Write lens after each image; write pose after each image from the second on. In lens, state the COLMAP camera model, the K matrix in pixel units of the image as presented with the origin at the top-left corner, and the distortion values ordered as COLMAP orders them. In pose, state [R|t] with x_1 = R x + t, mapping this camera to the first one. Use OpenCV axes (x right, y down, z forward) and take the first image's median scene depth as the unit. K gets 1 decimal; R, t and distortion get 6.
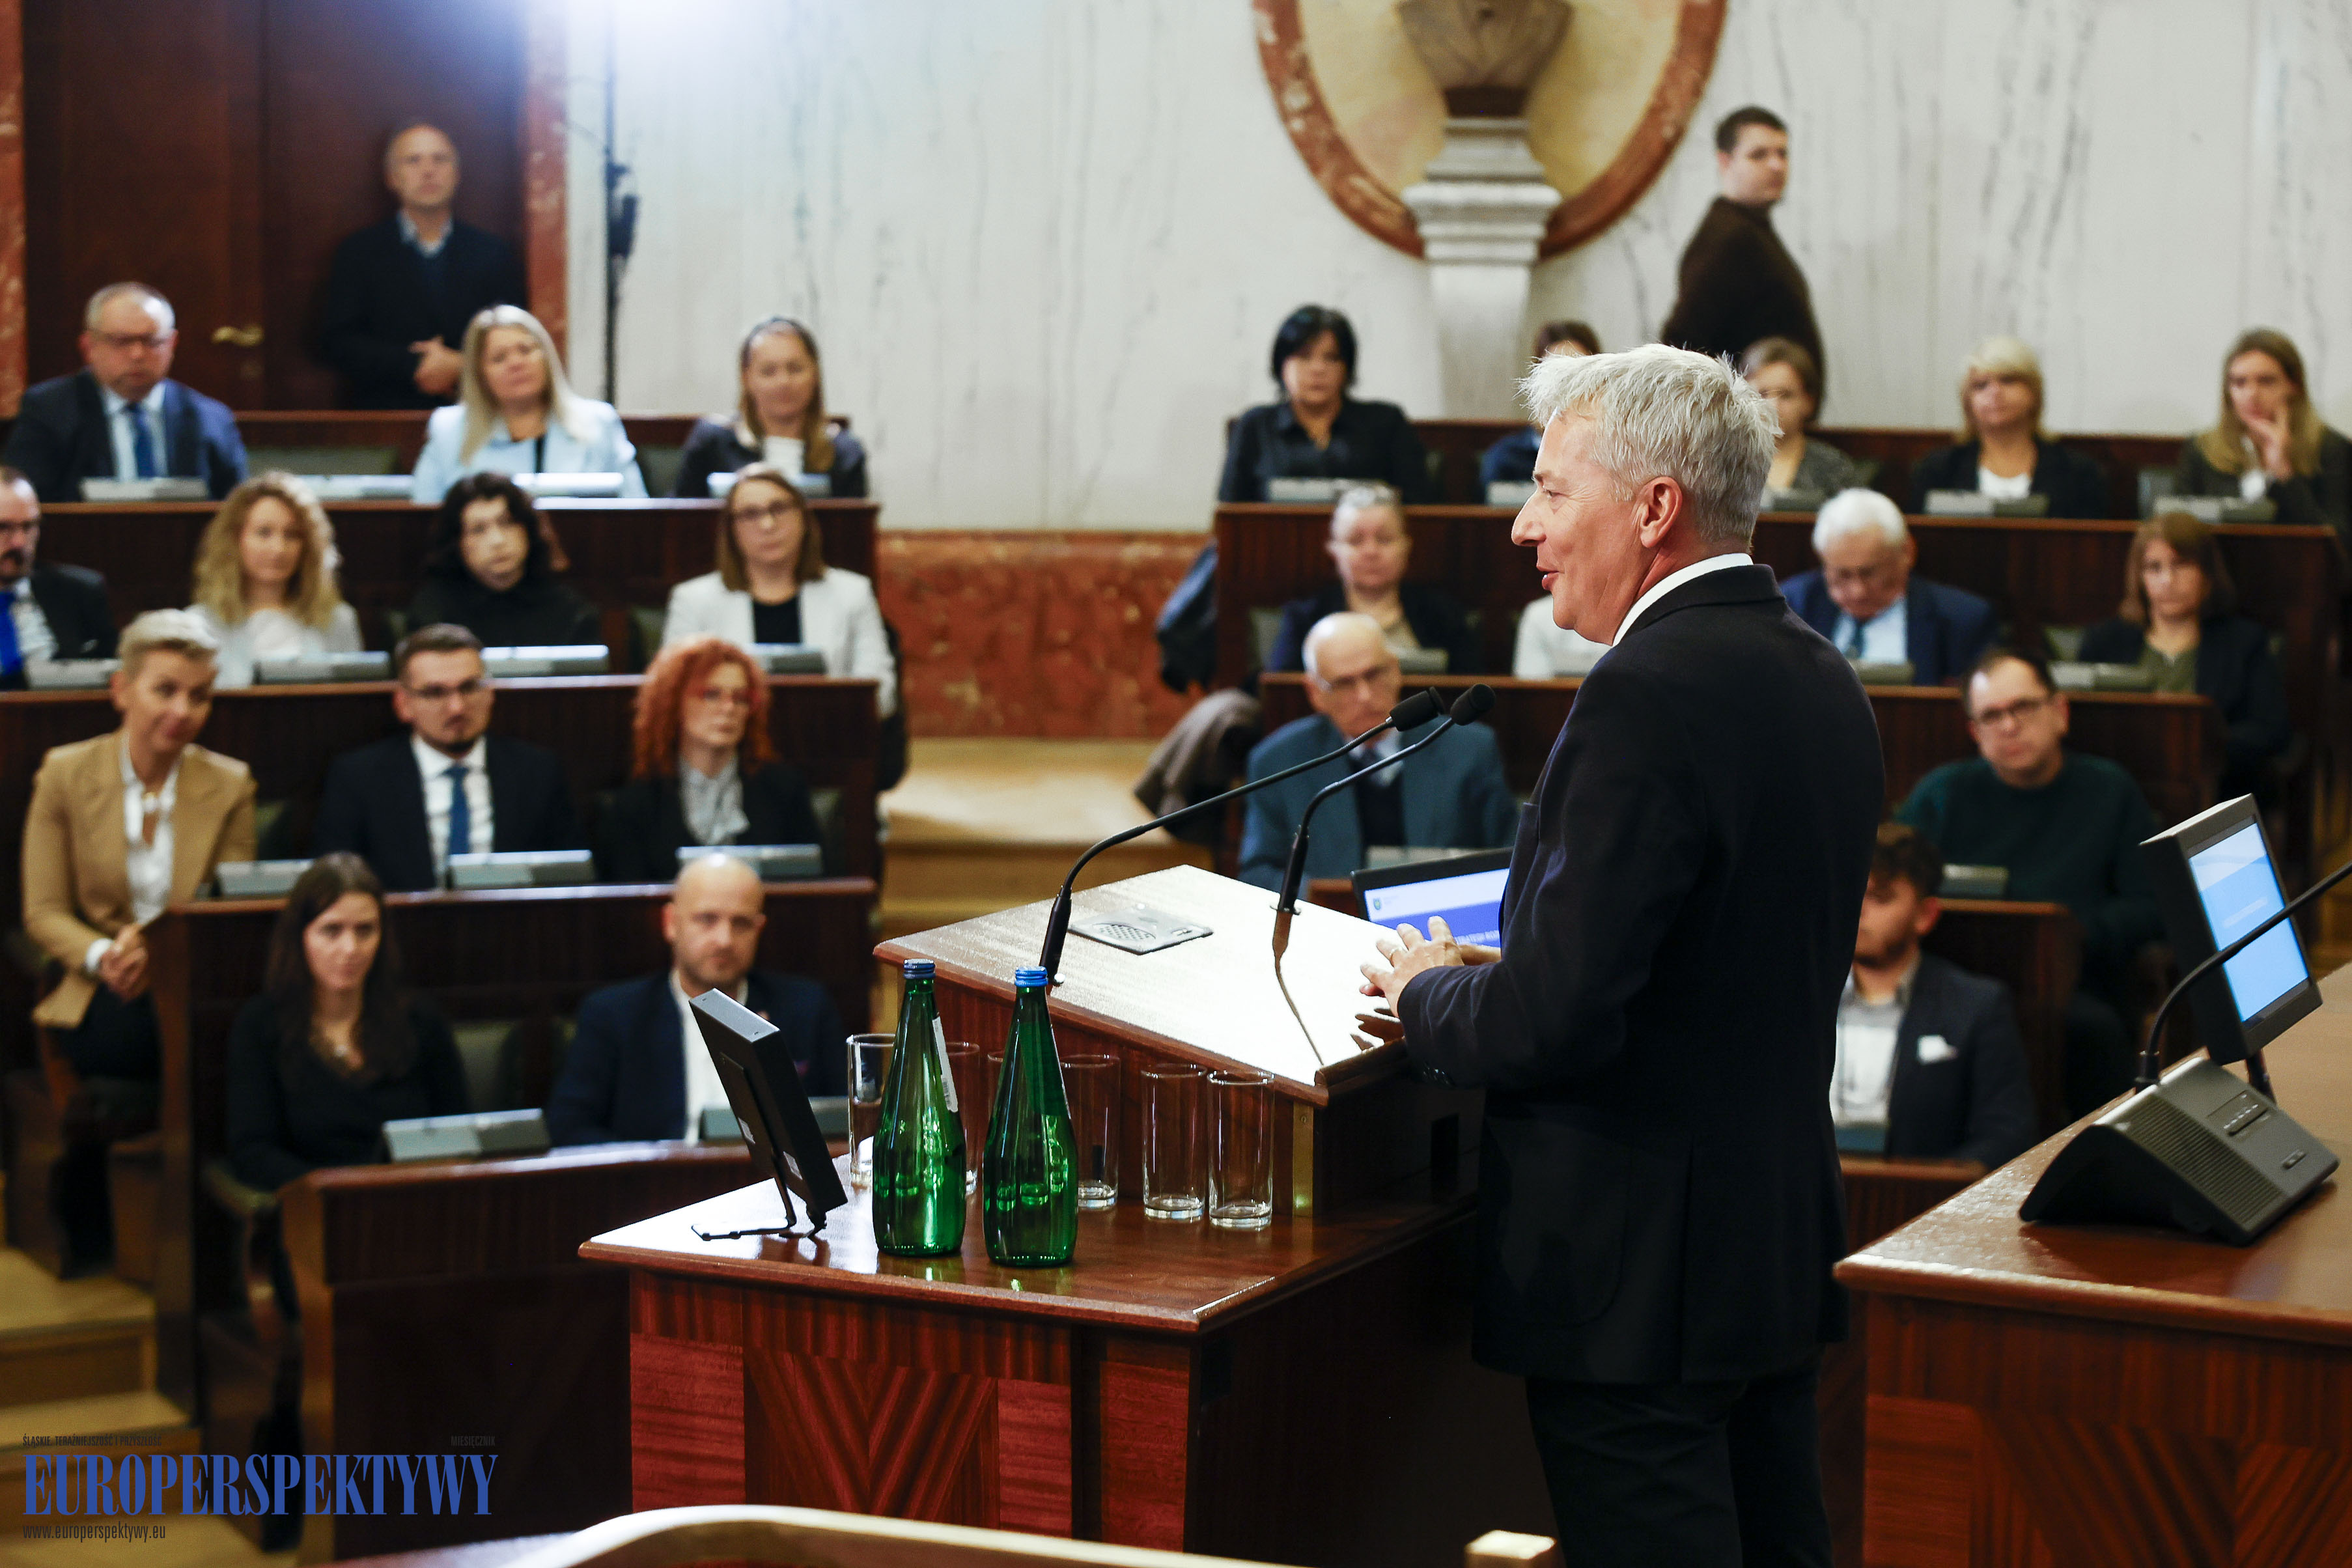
lens RADIAL K [[4675.7, 0, 1176.0], [0, 4675.7, 784.0], [0, 0, 1]] dist [0.010296, 0.195780]
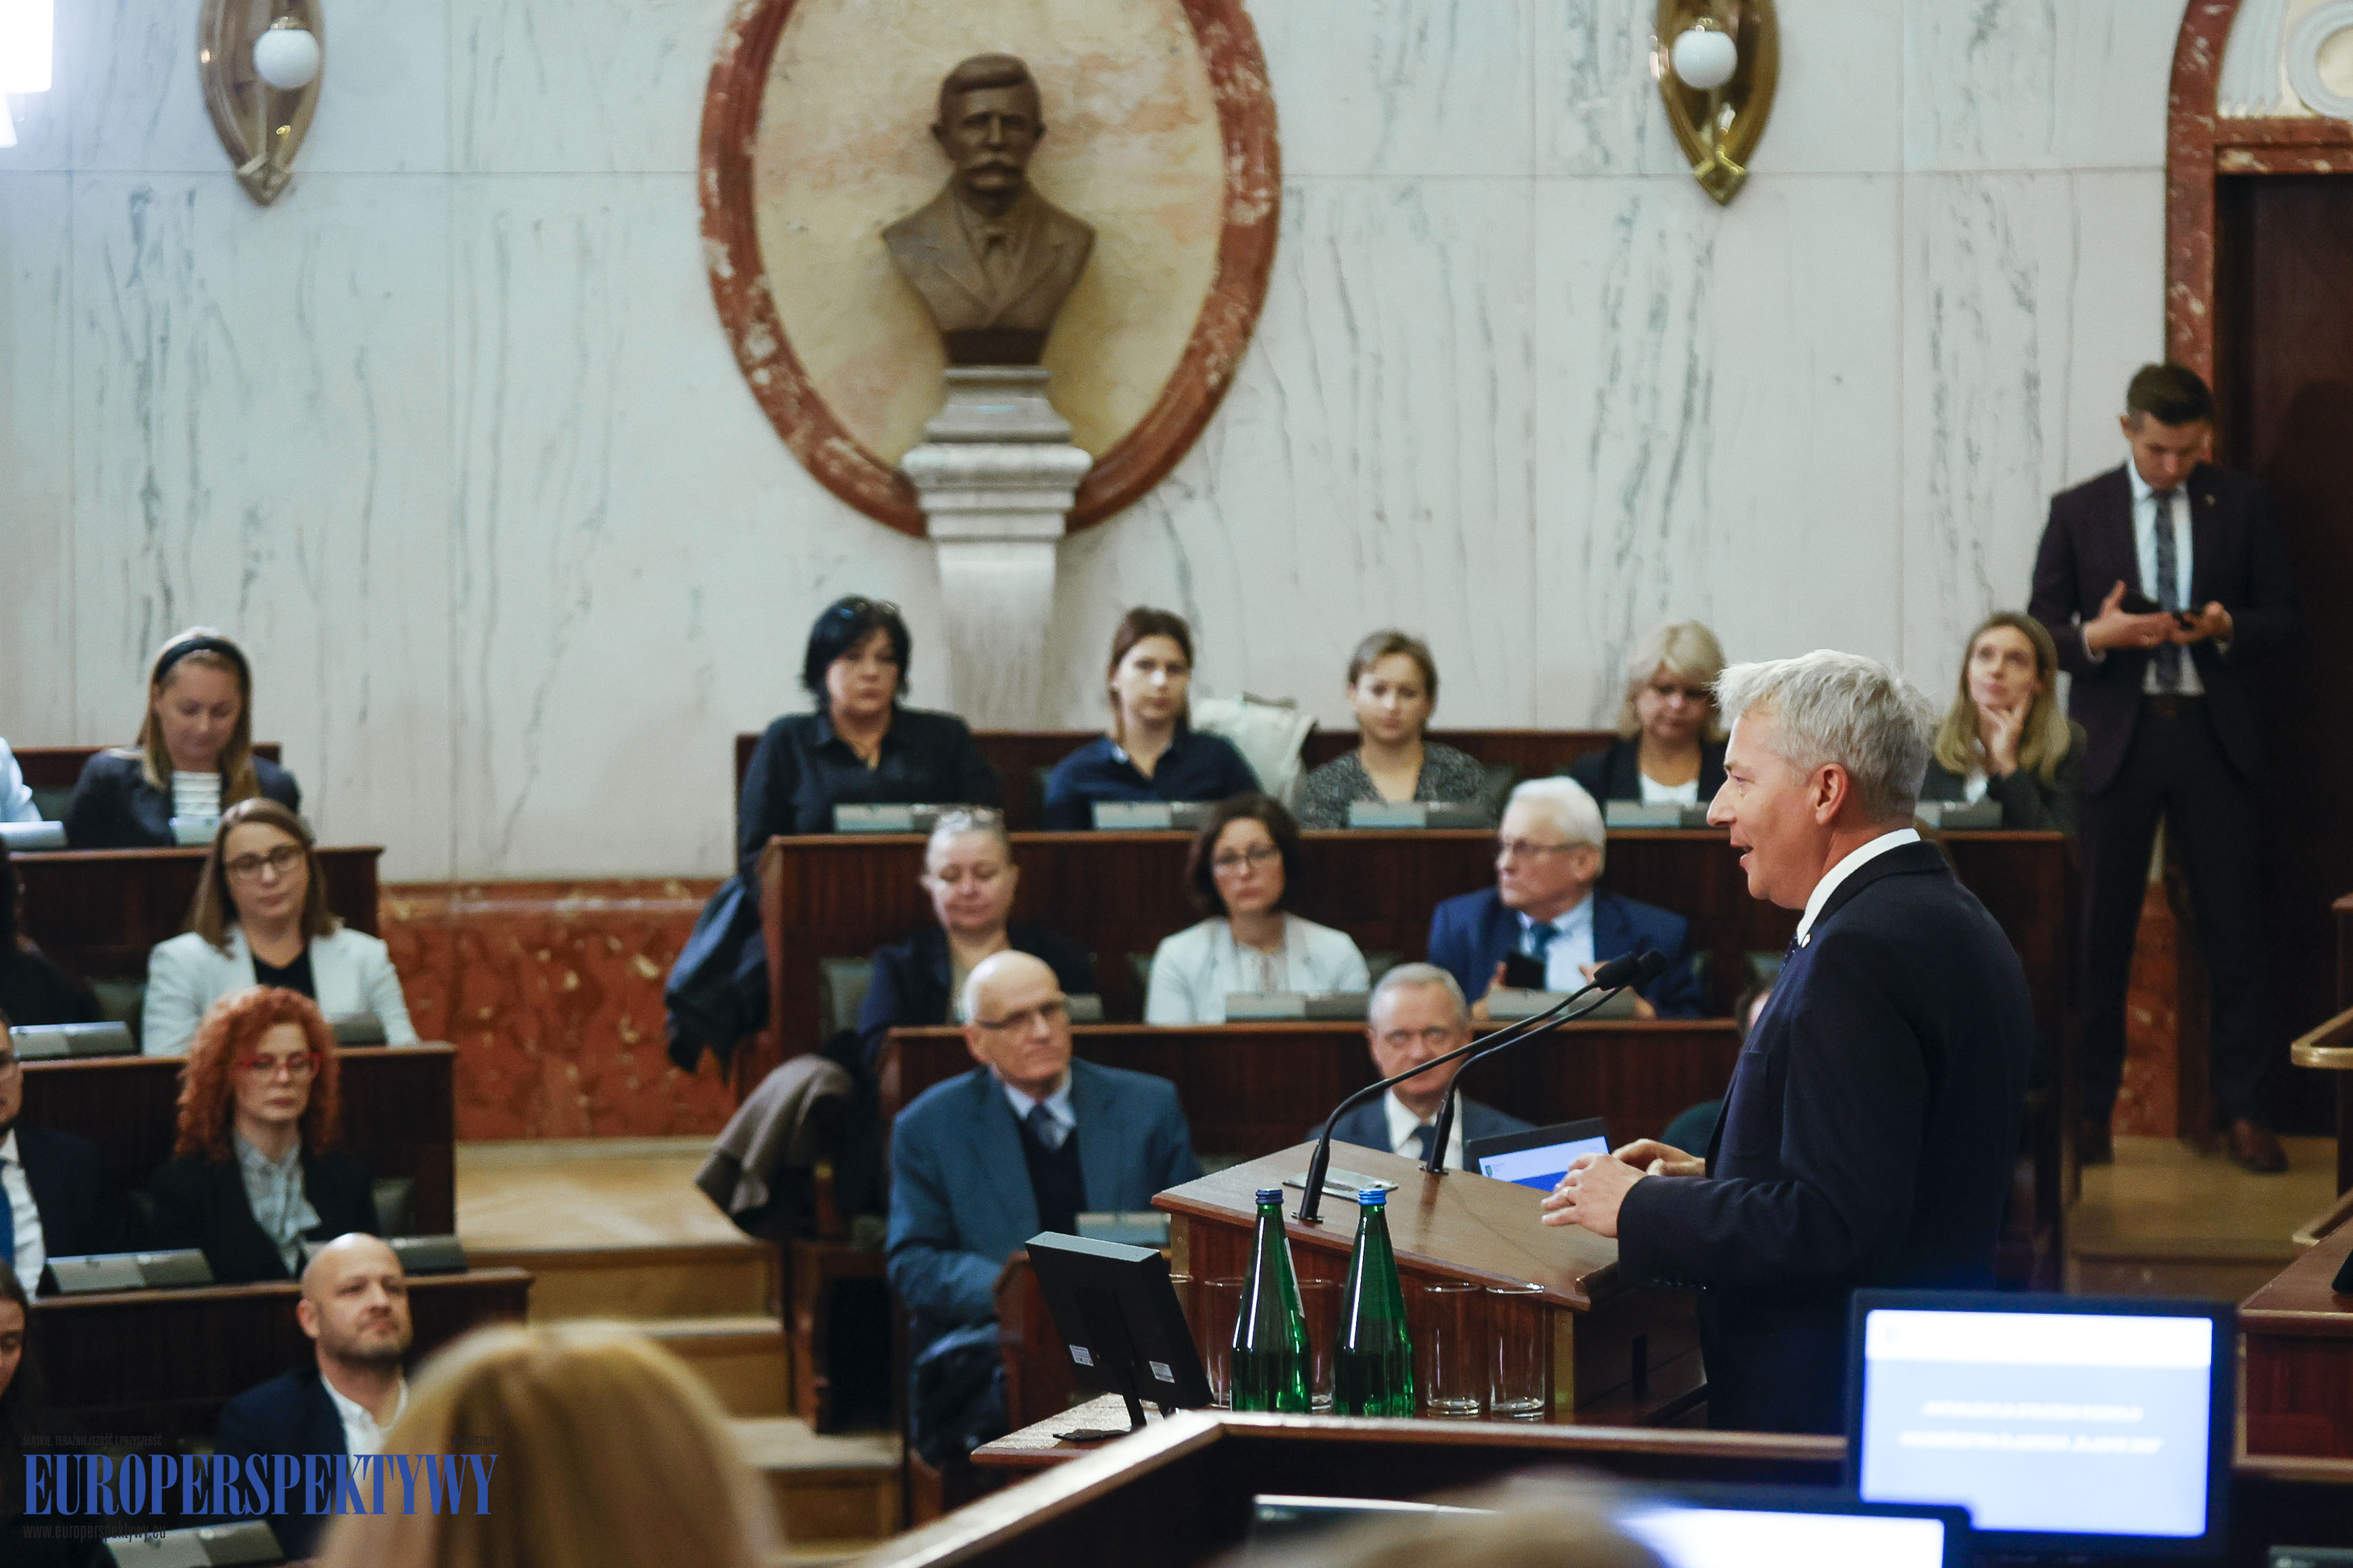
lens RADIAL K [[7026.7, 0, 1176.5], [0, 7026.7, 784.0], [0, 0, 1]] dist [-0.091924, -0.236777]
pose [[0.986202, -0.023481, 0.163871, -0.106766], [0.035116, 0.997035, -0.068472, 0.016579], [-0.161777, 0.073282, 0.984103, -0.214933]]
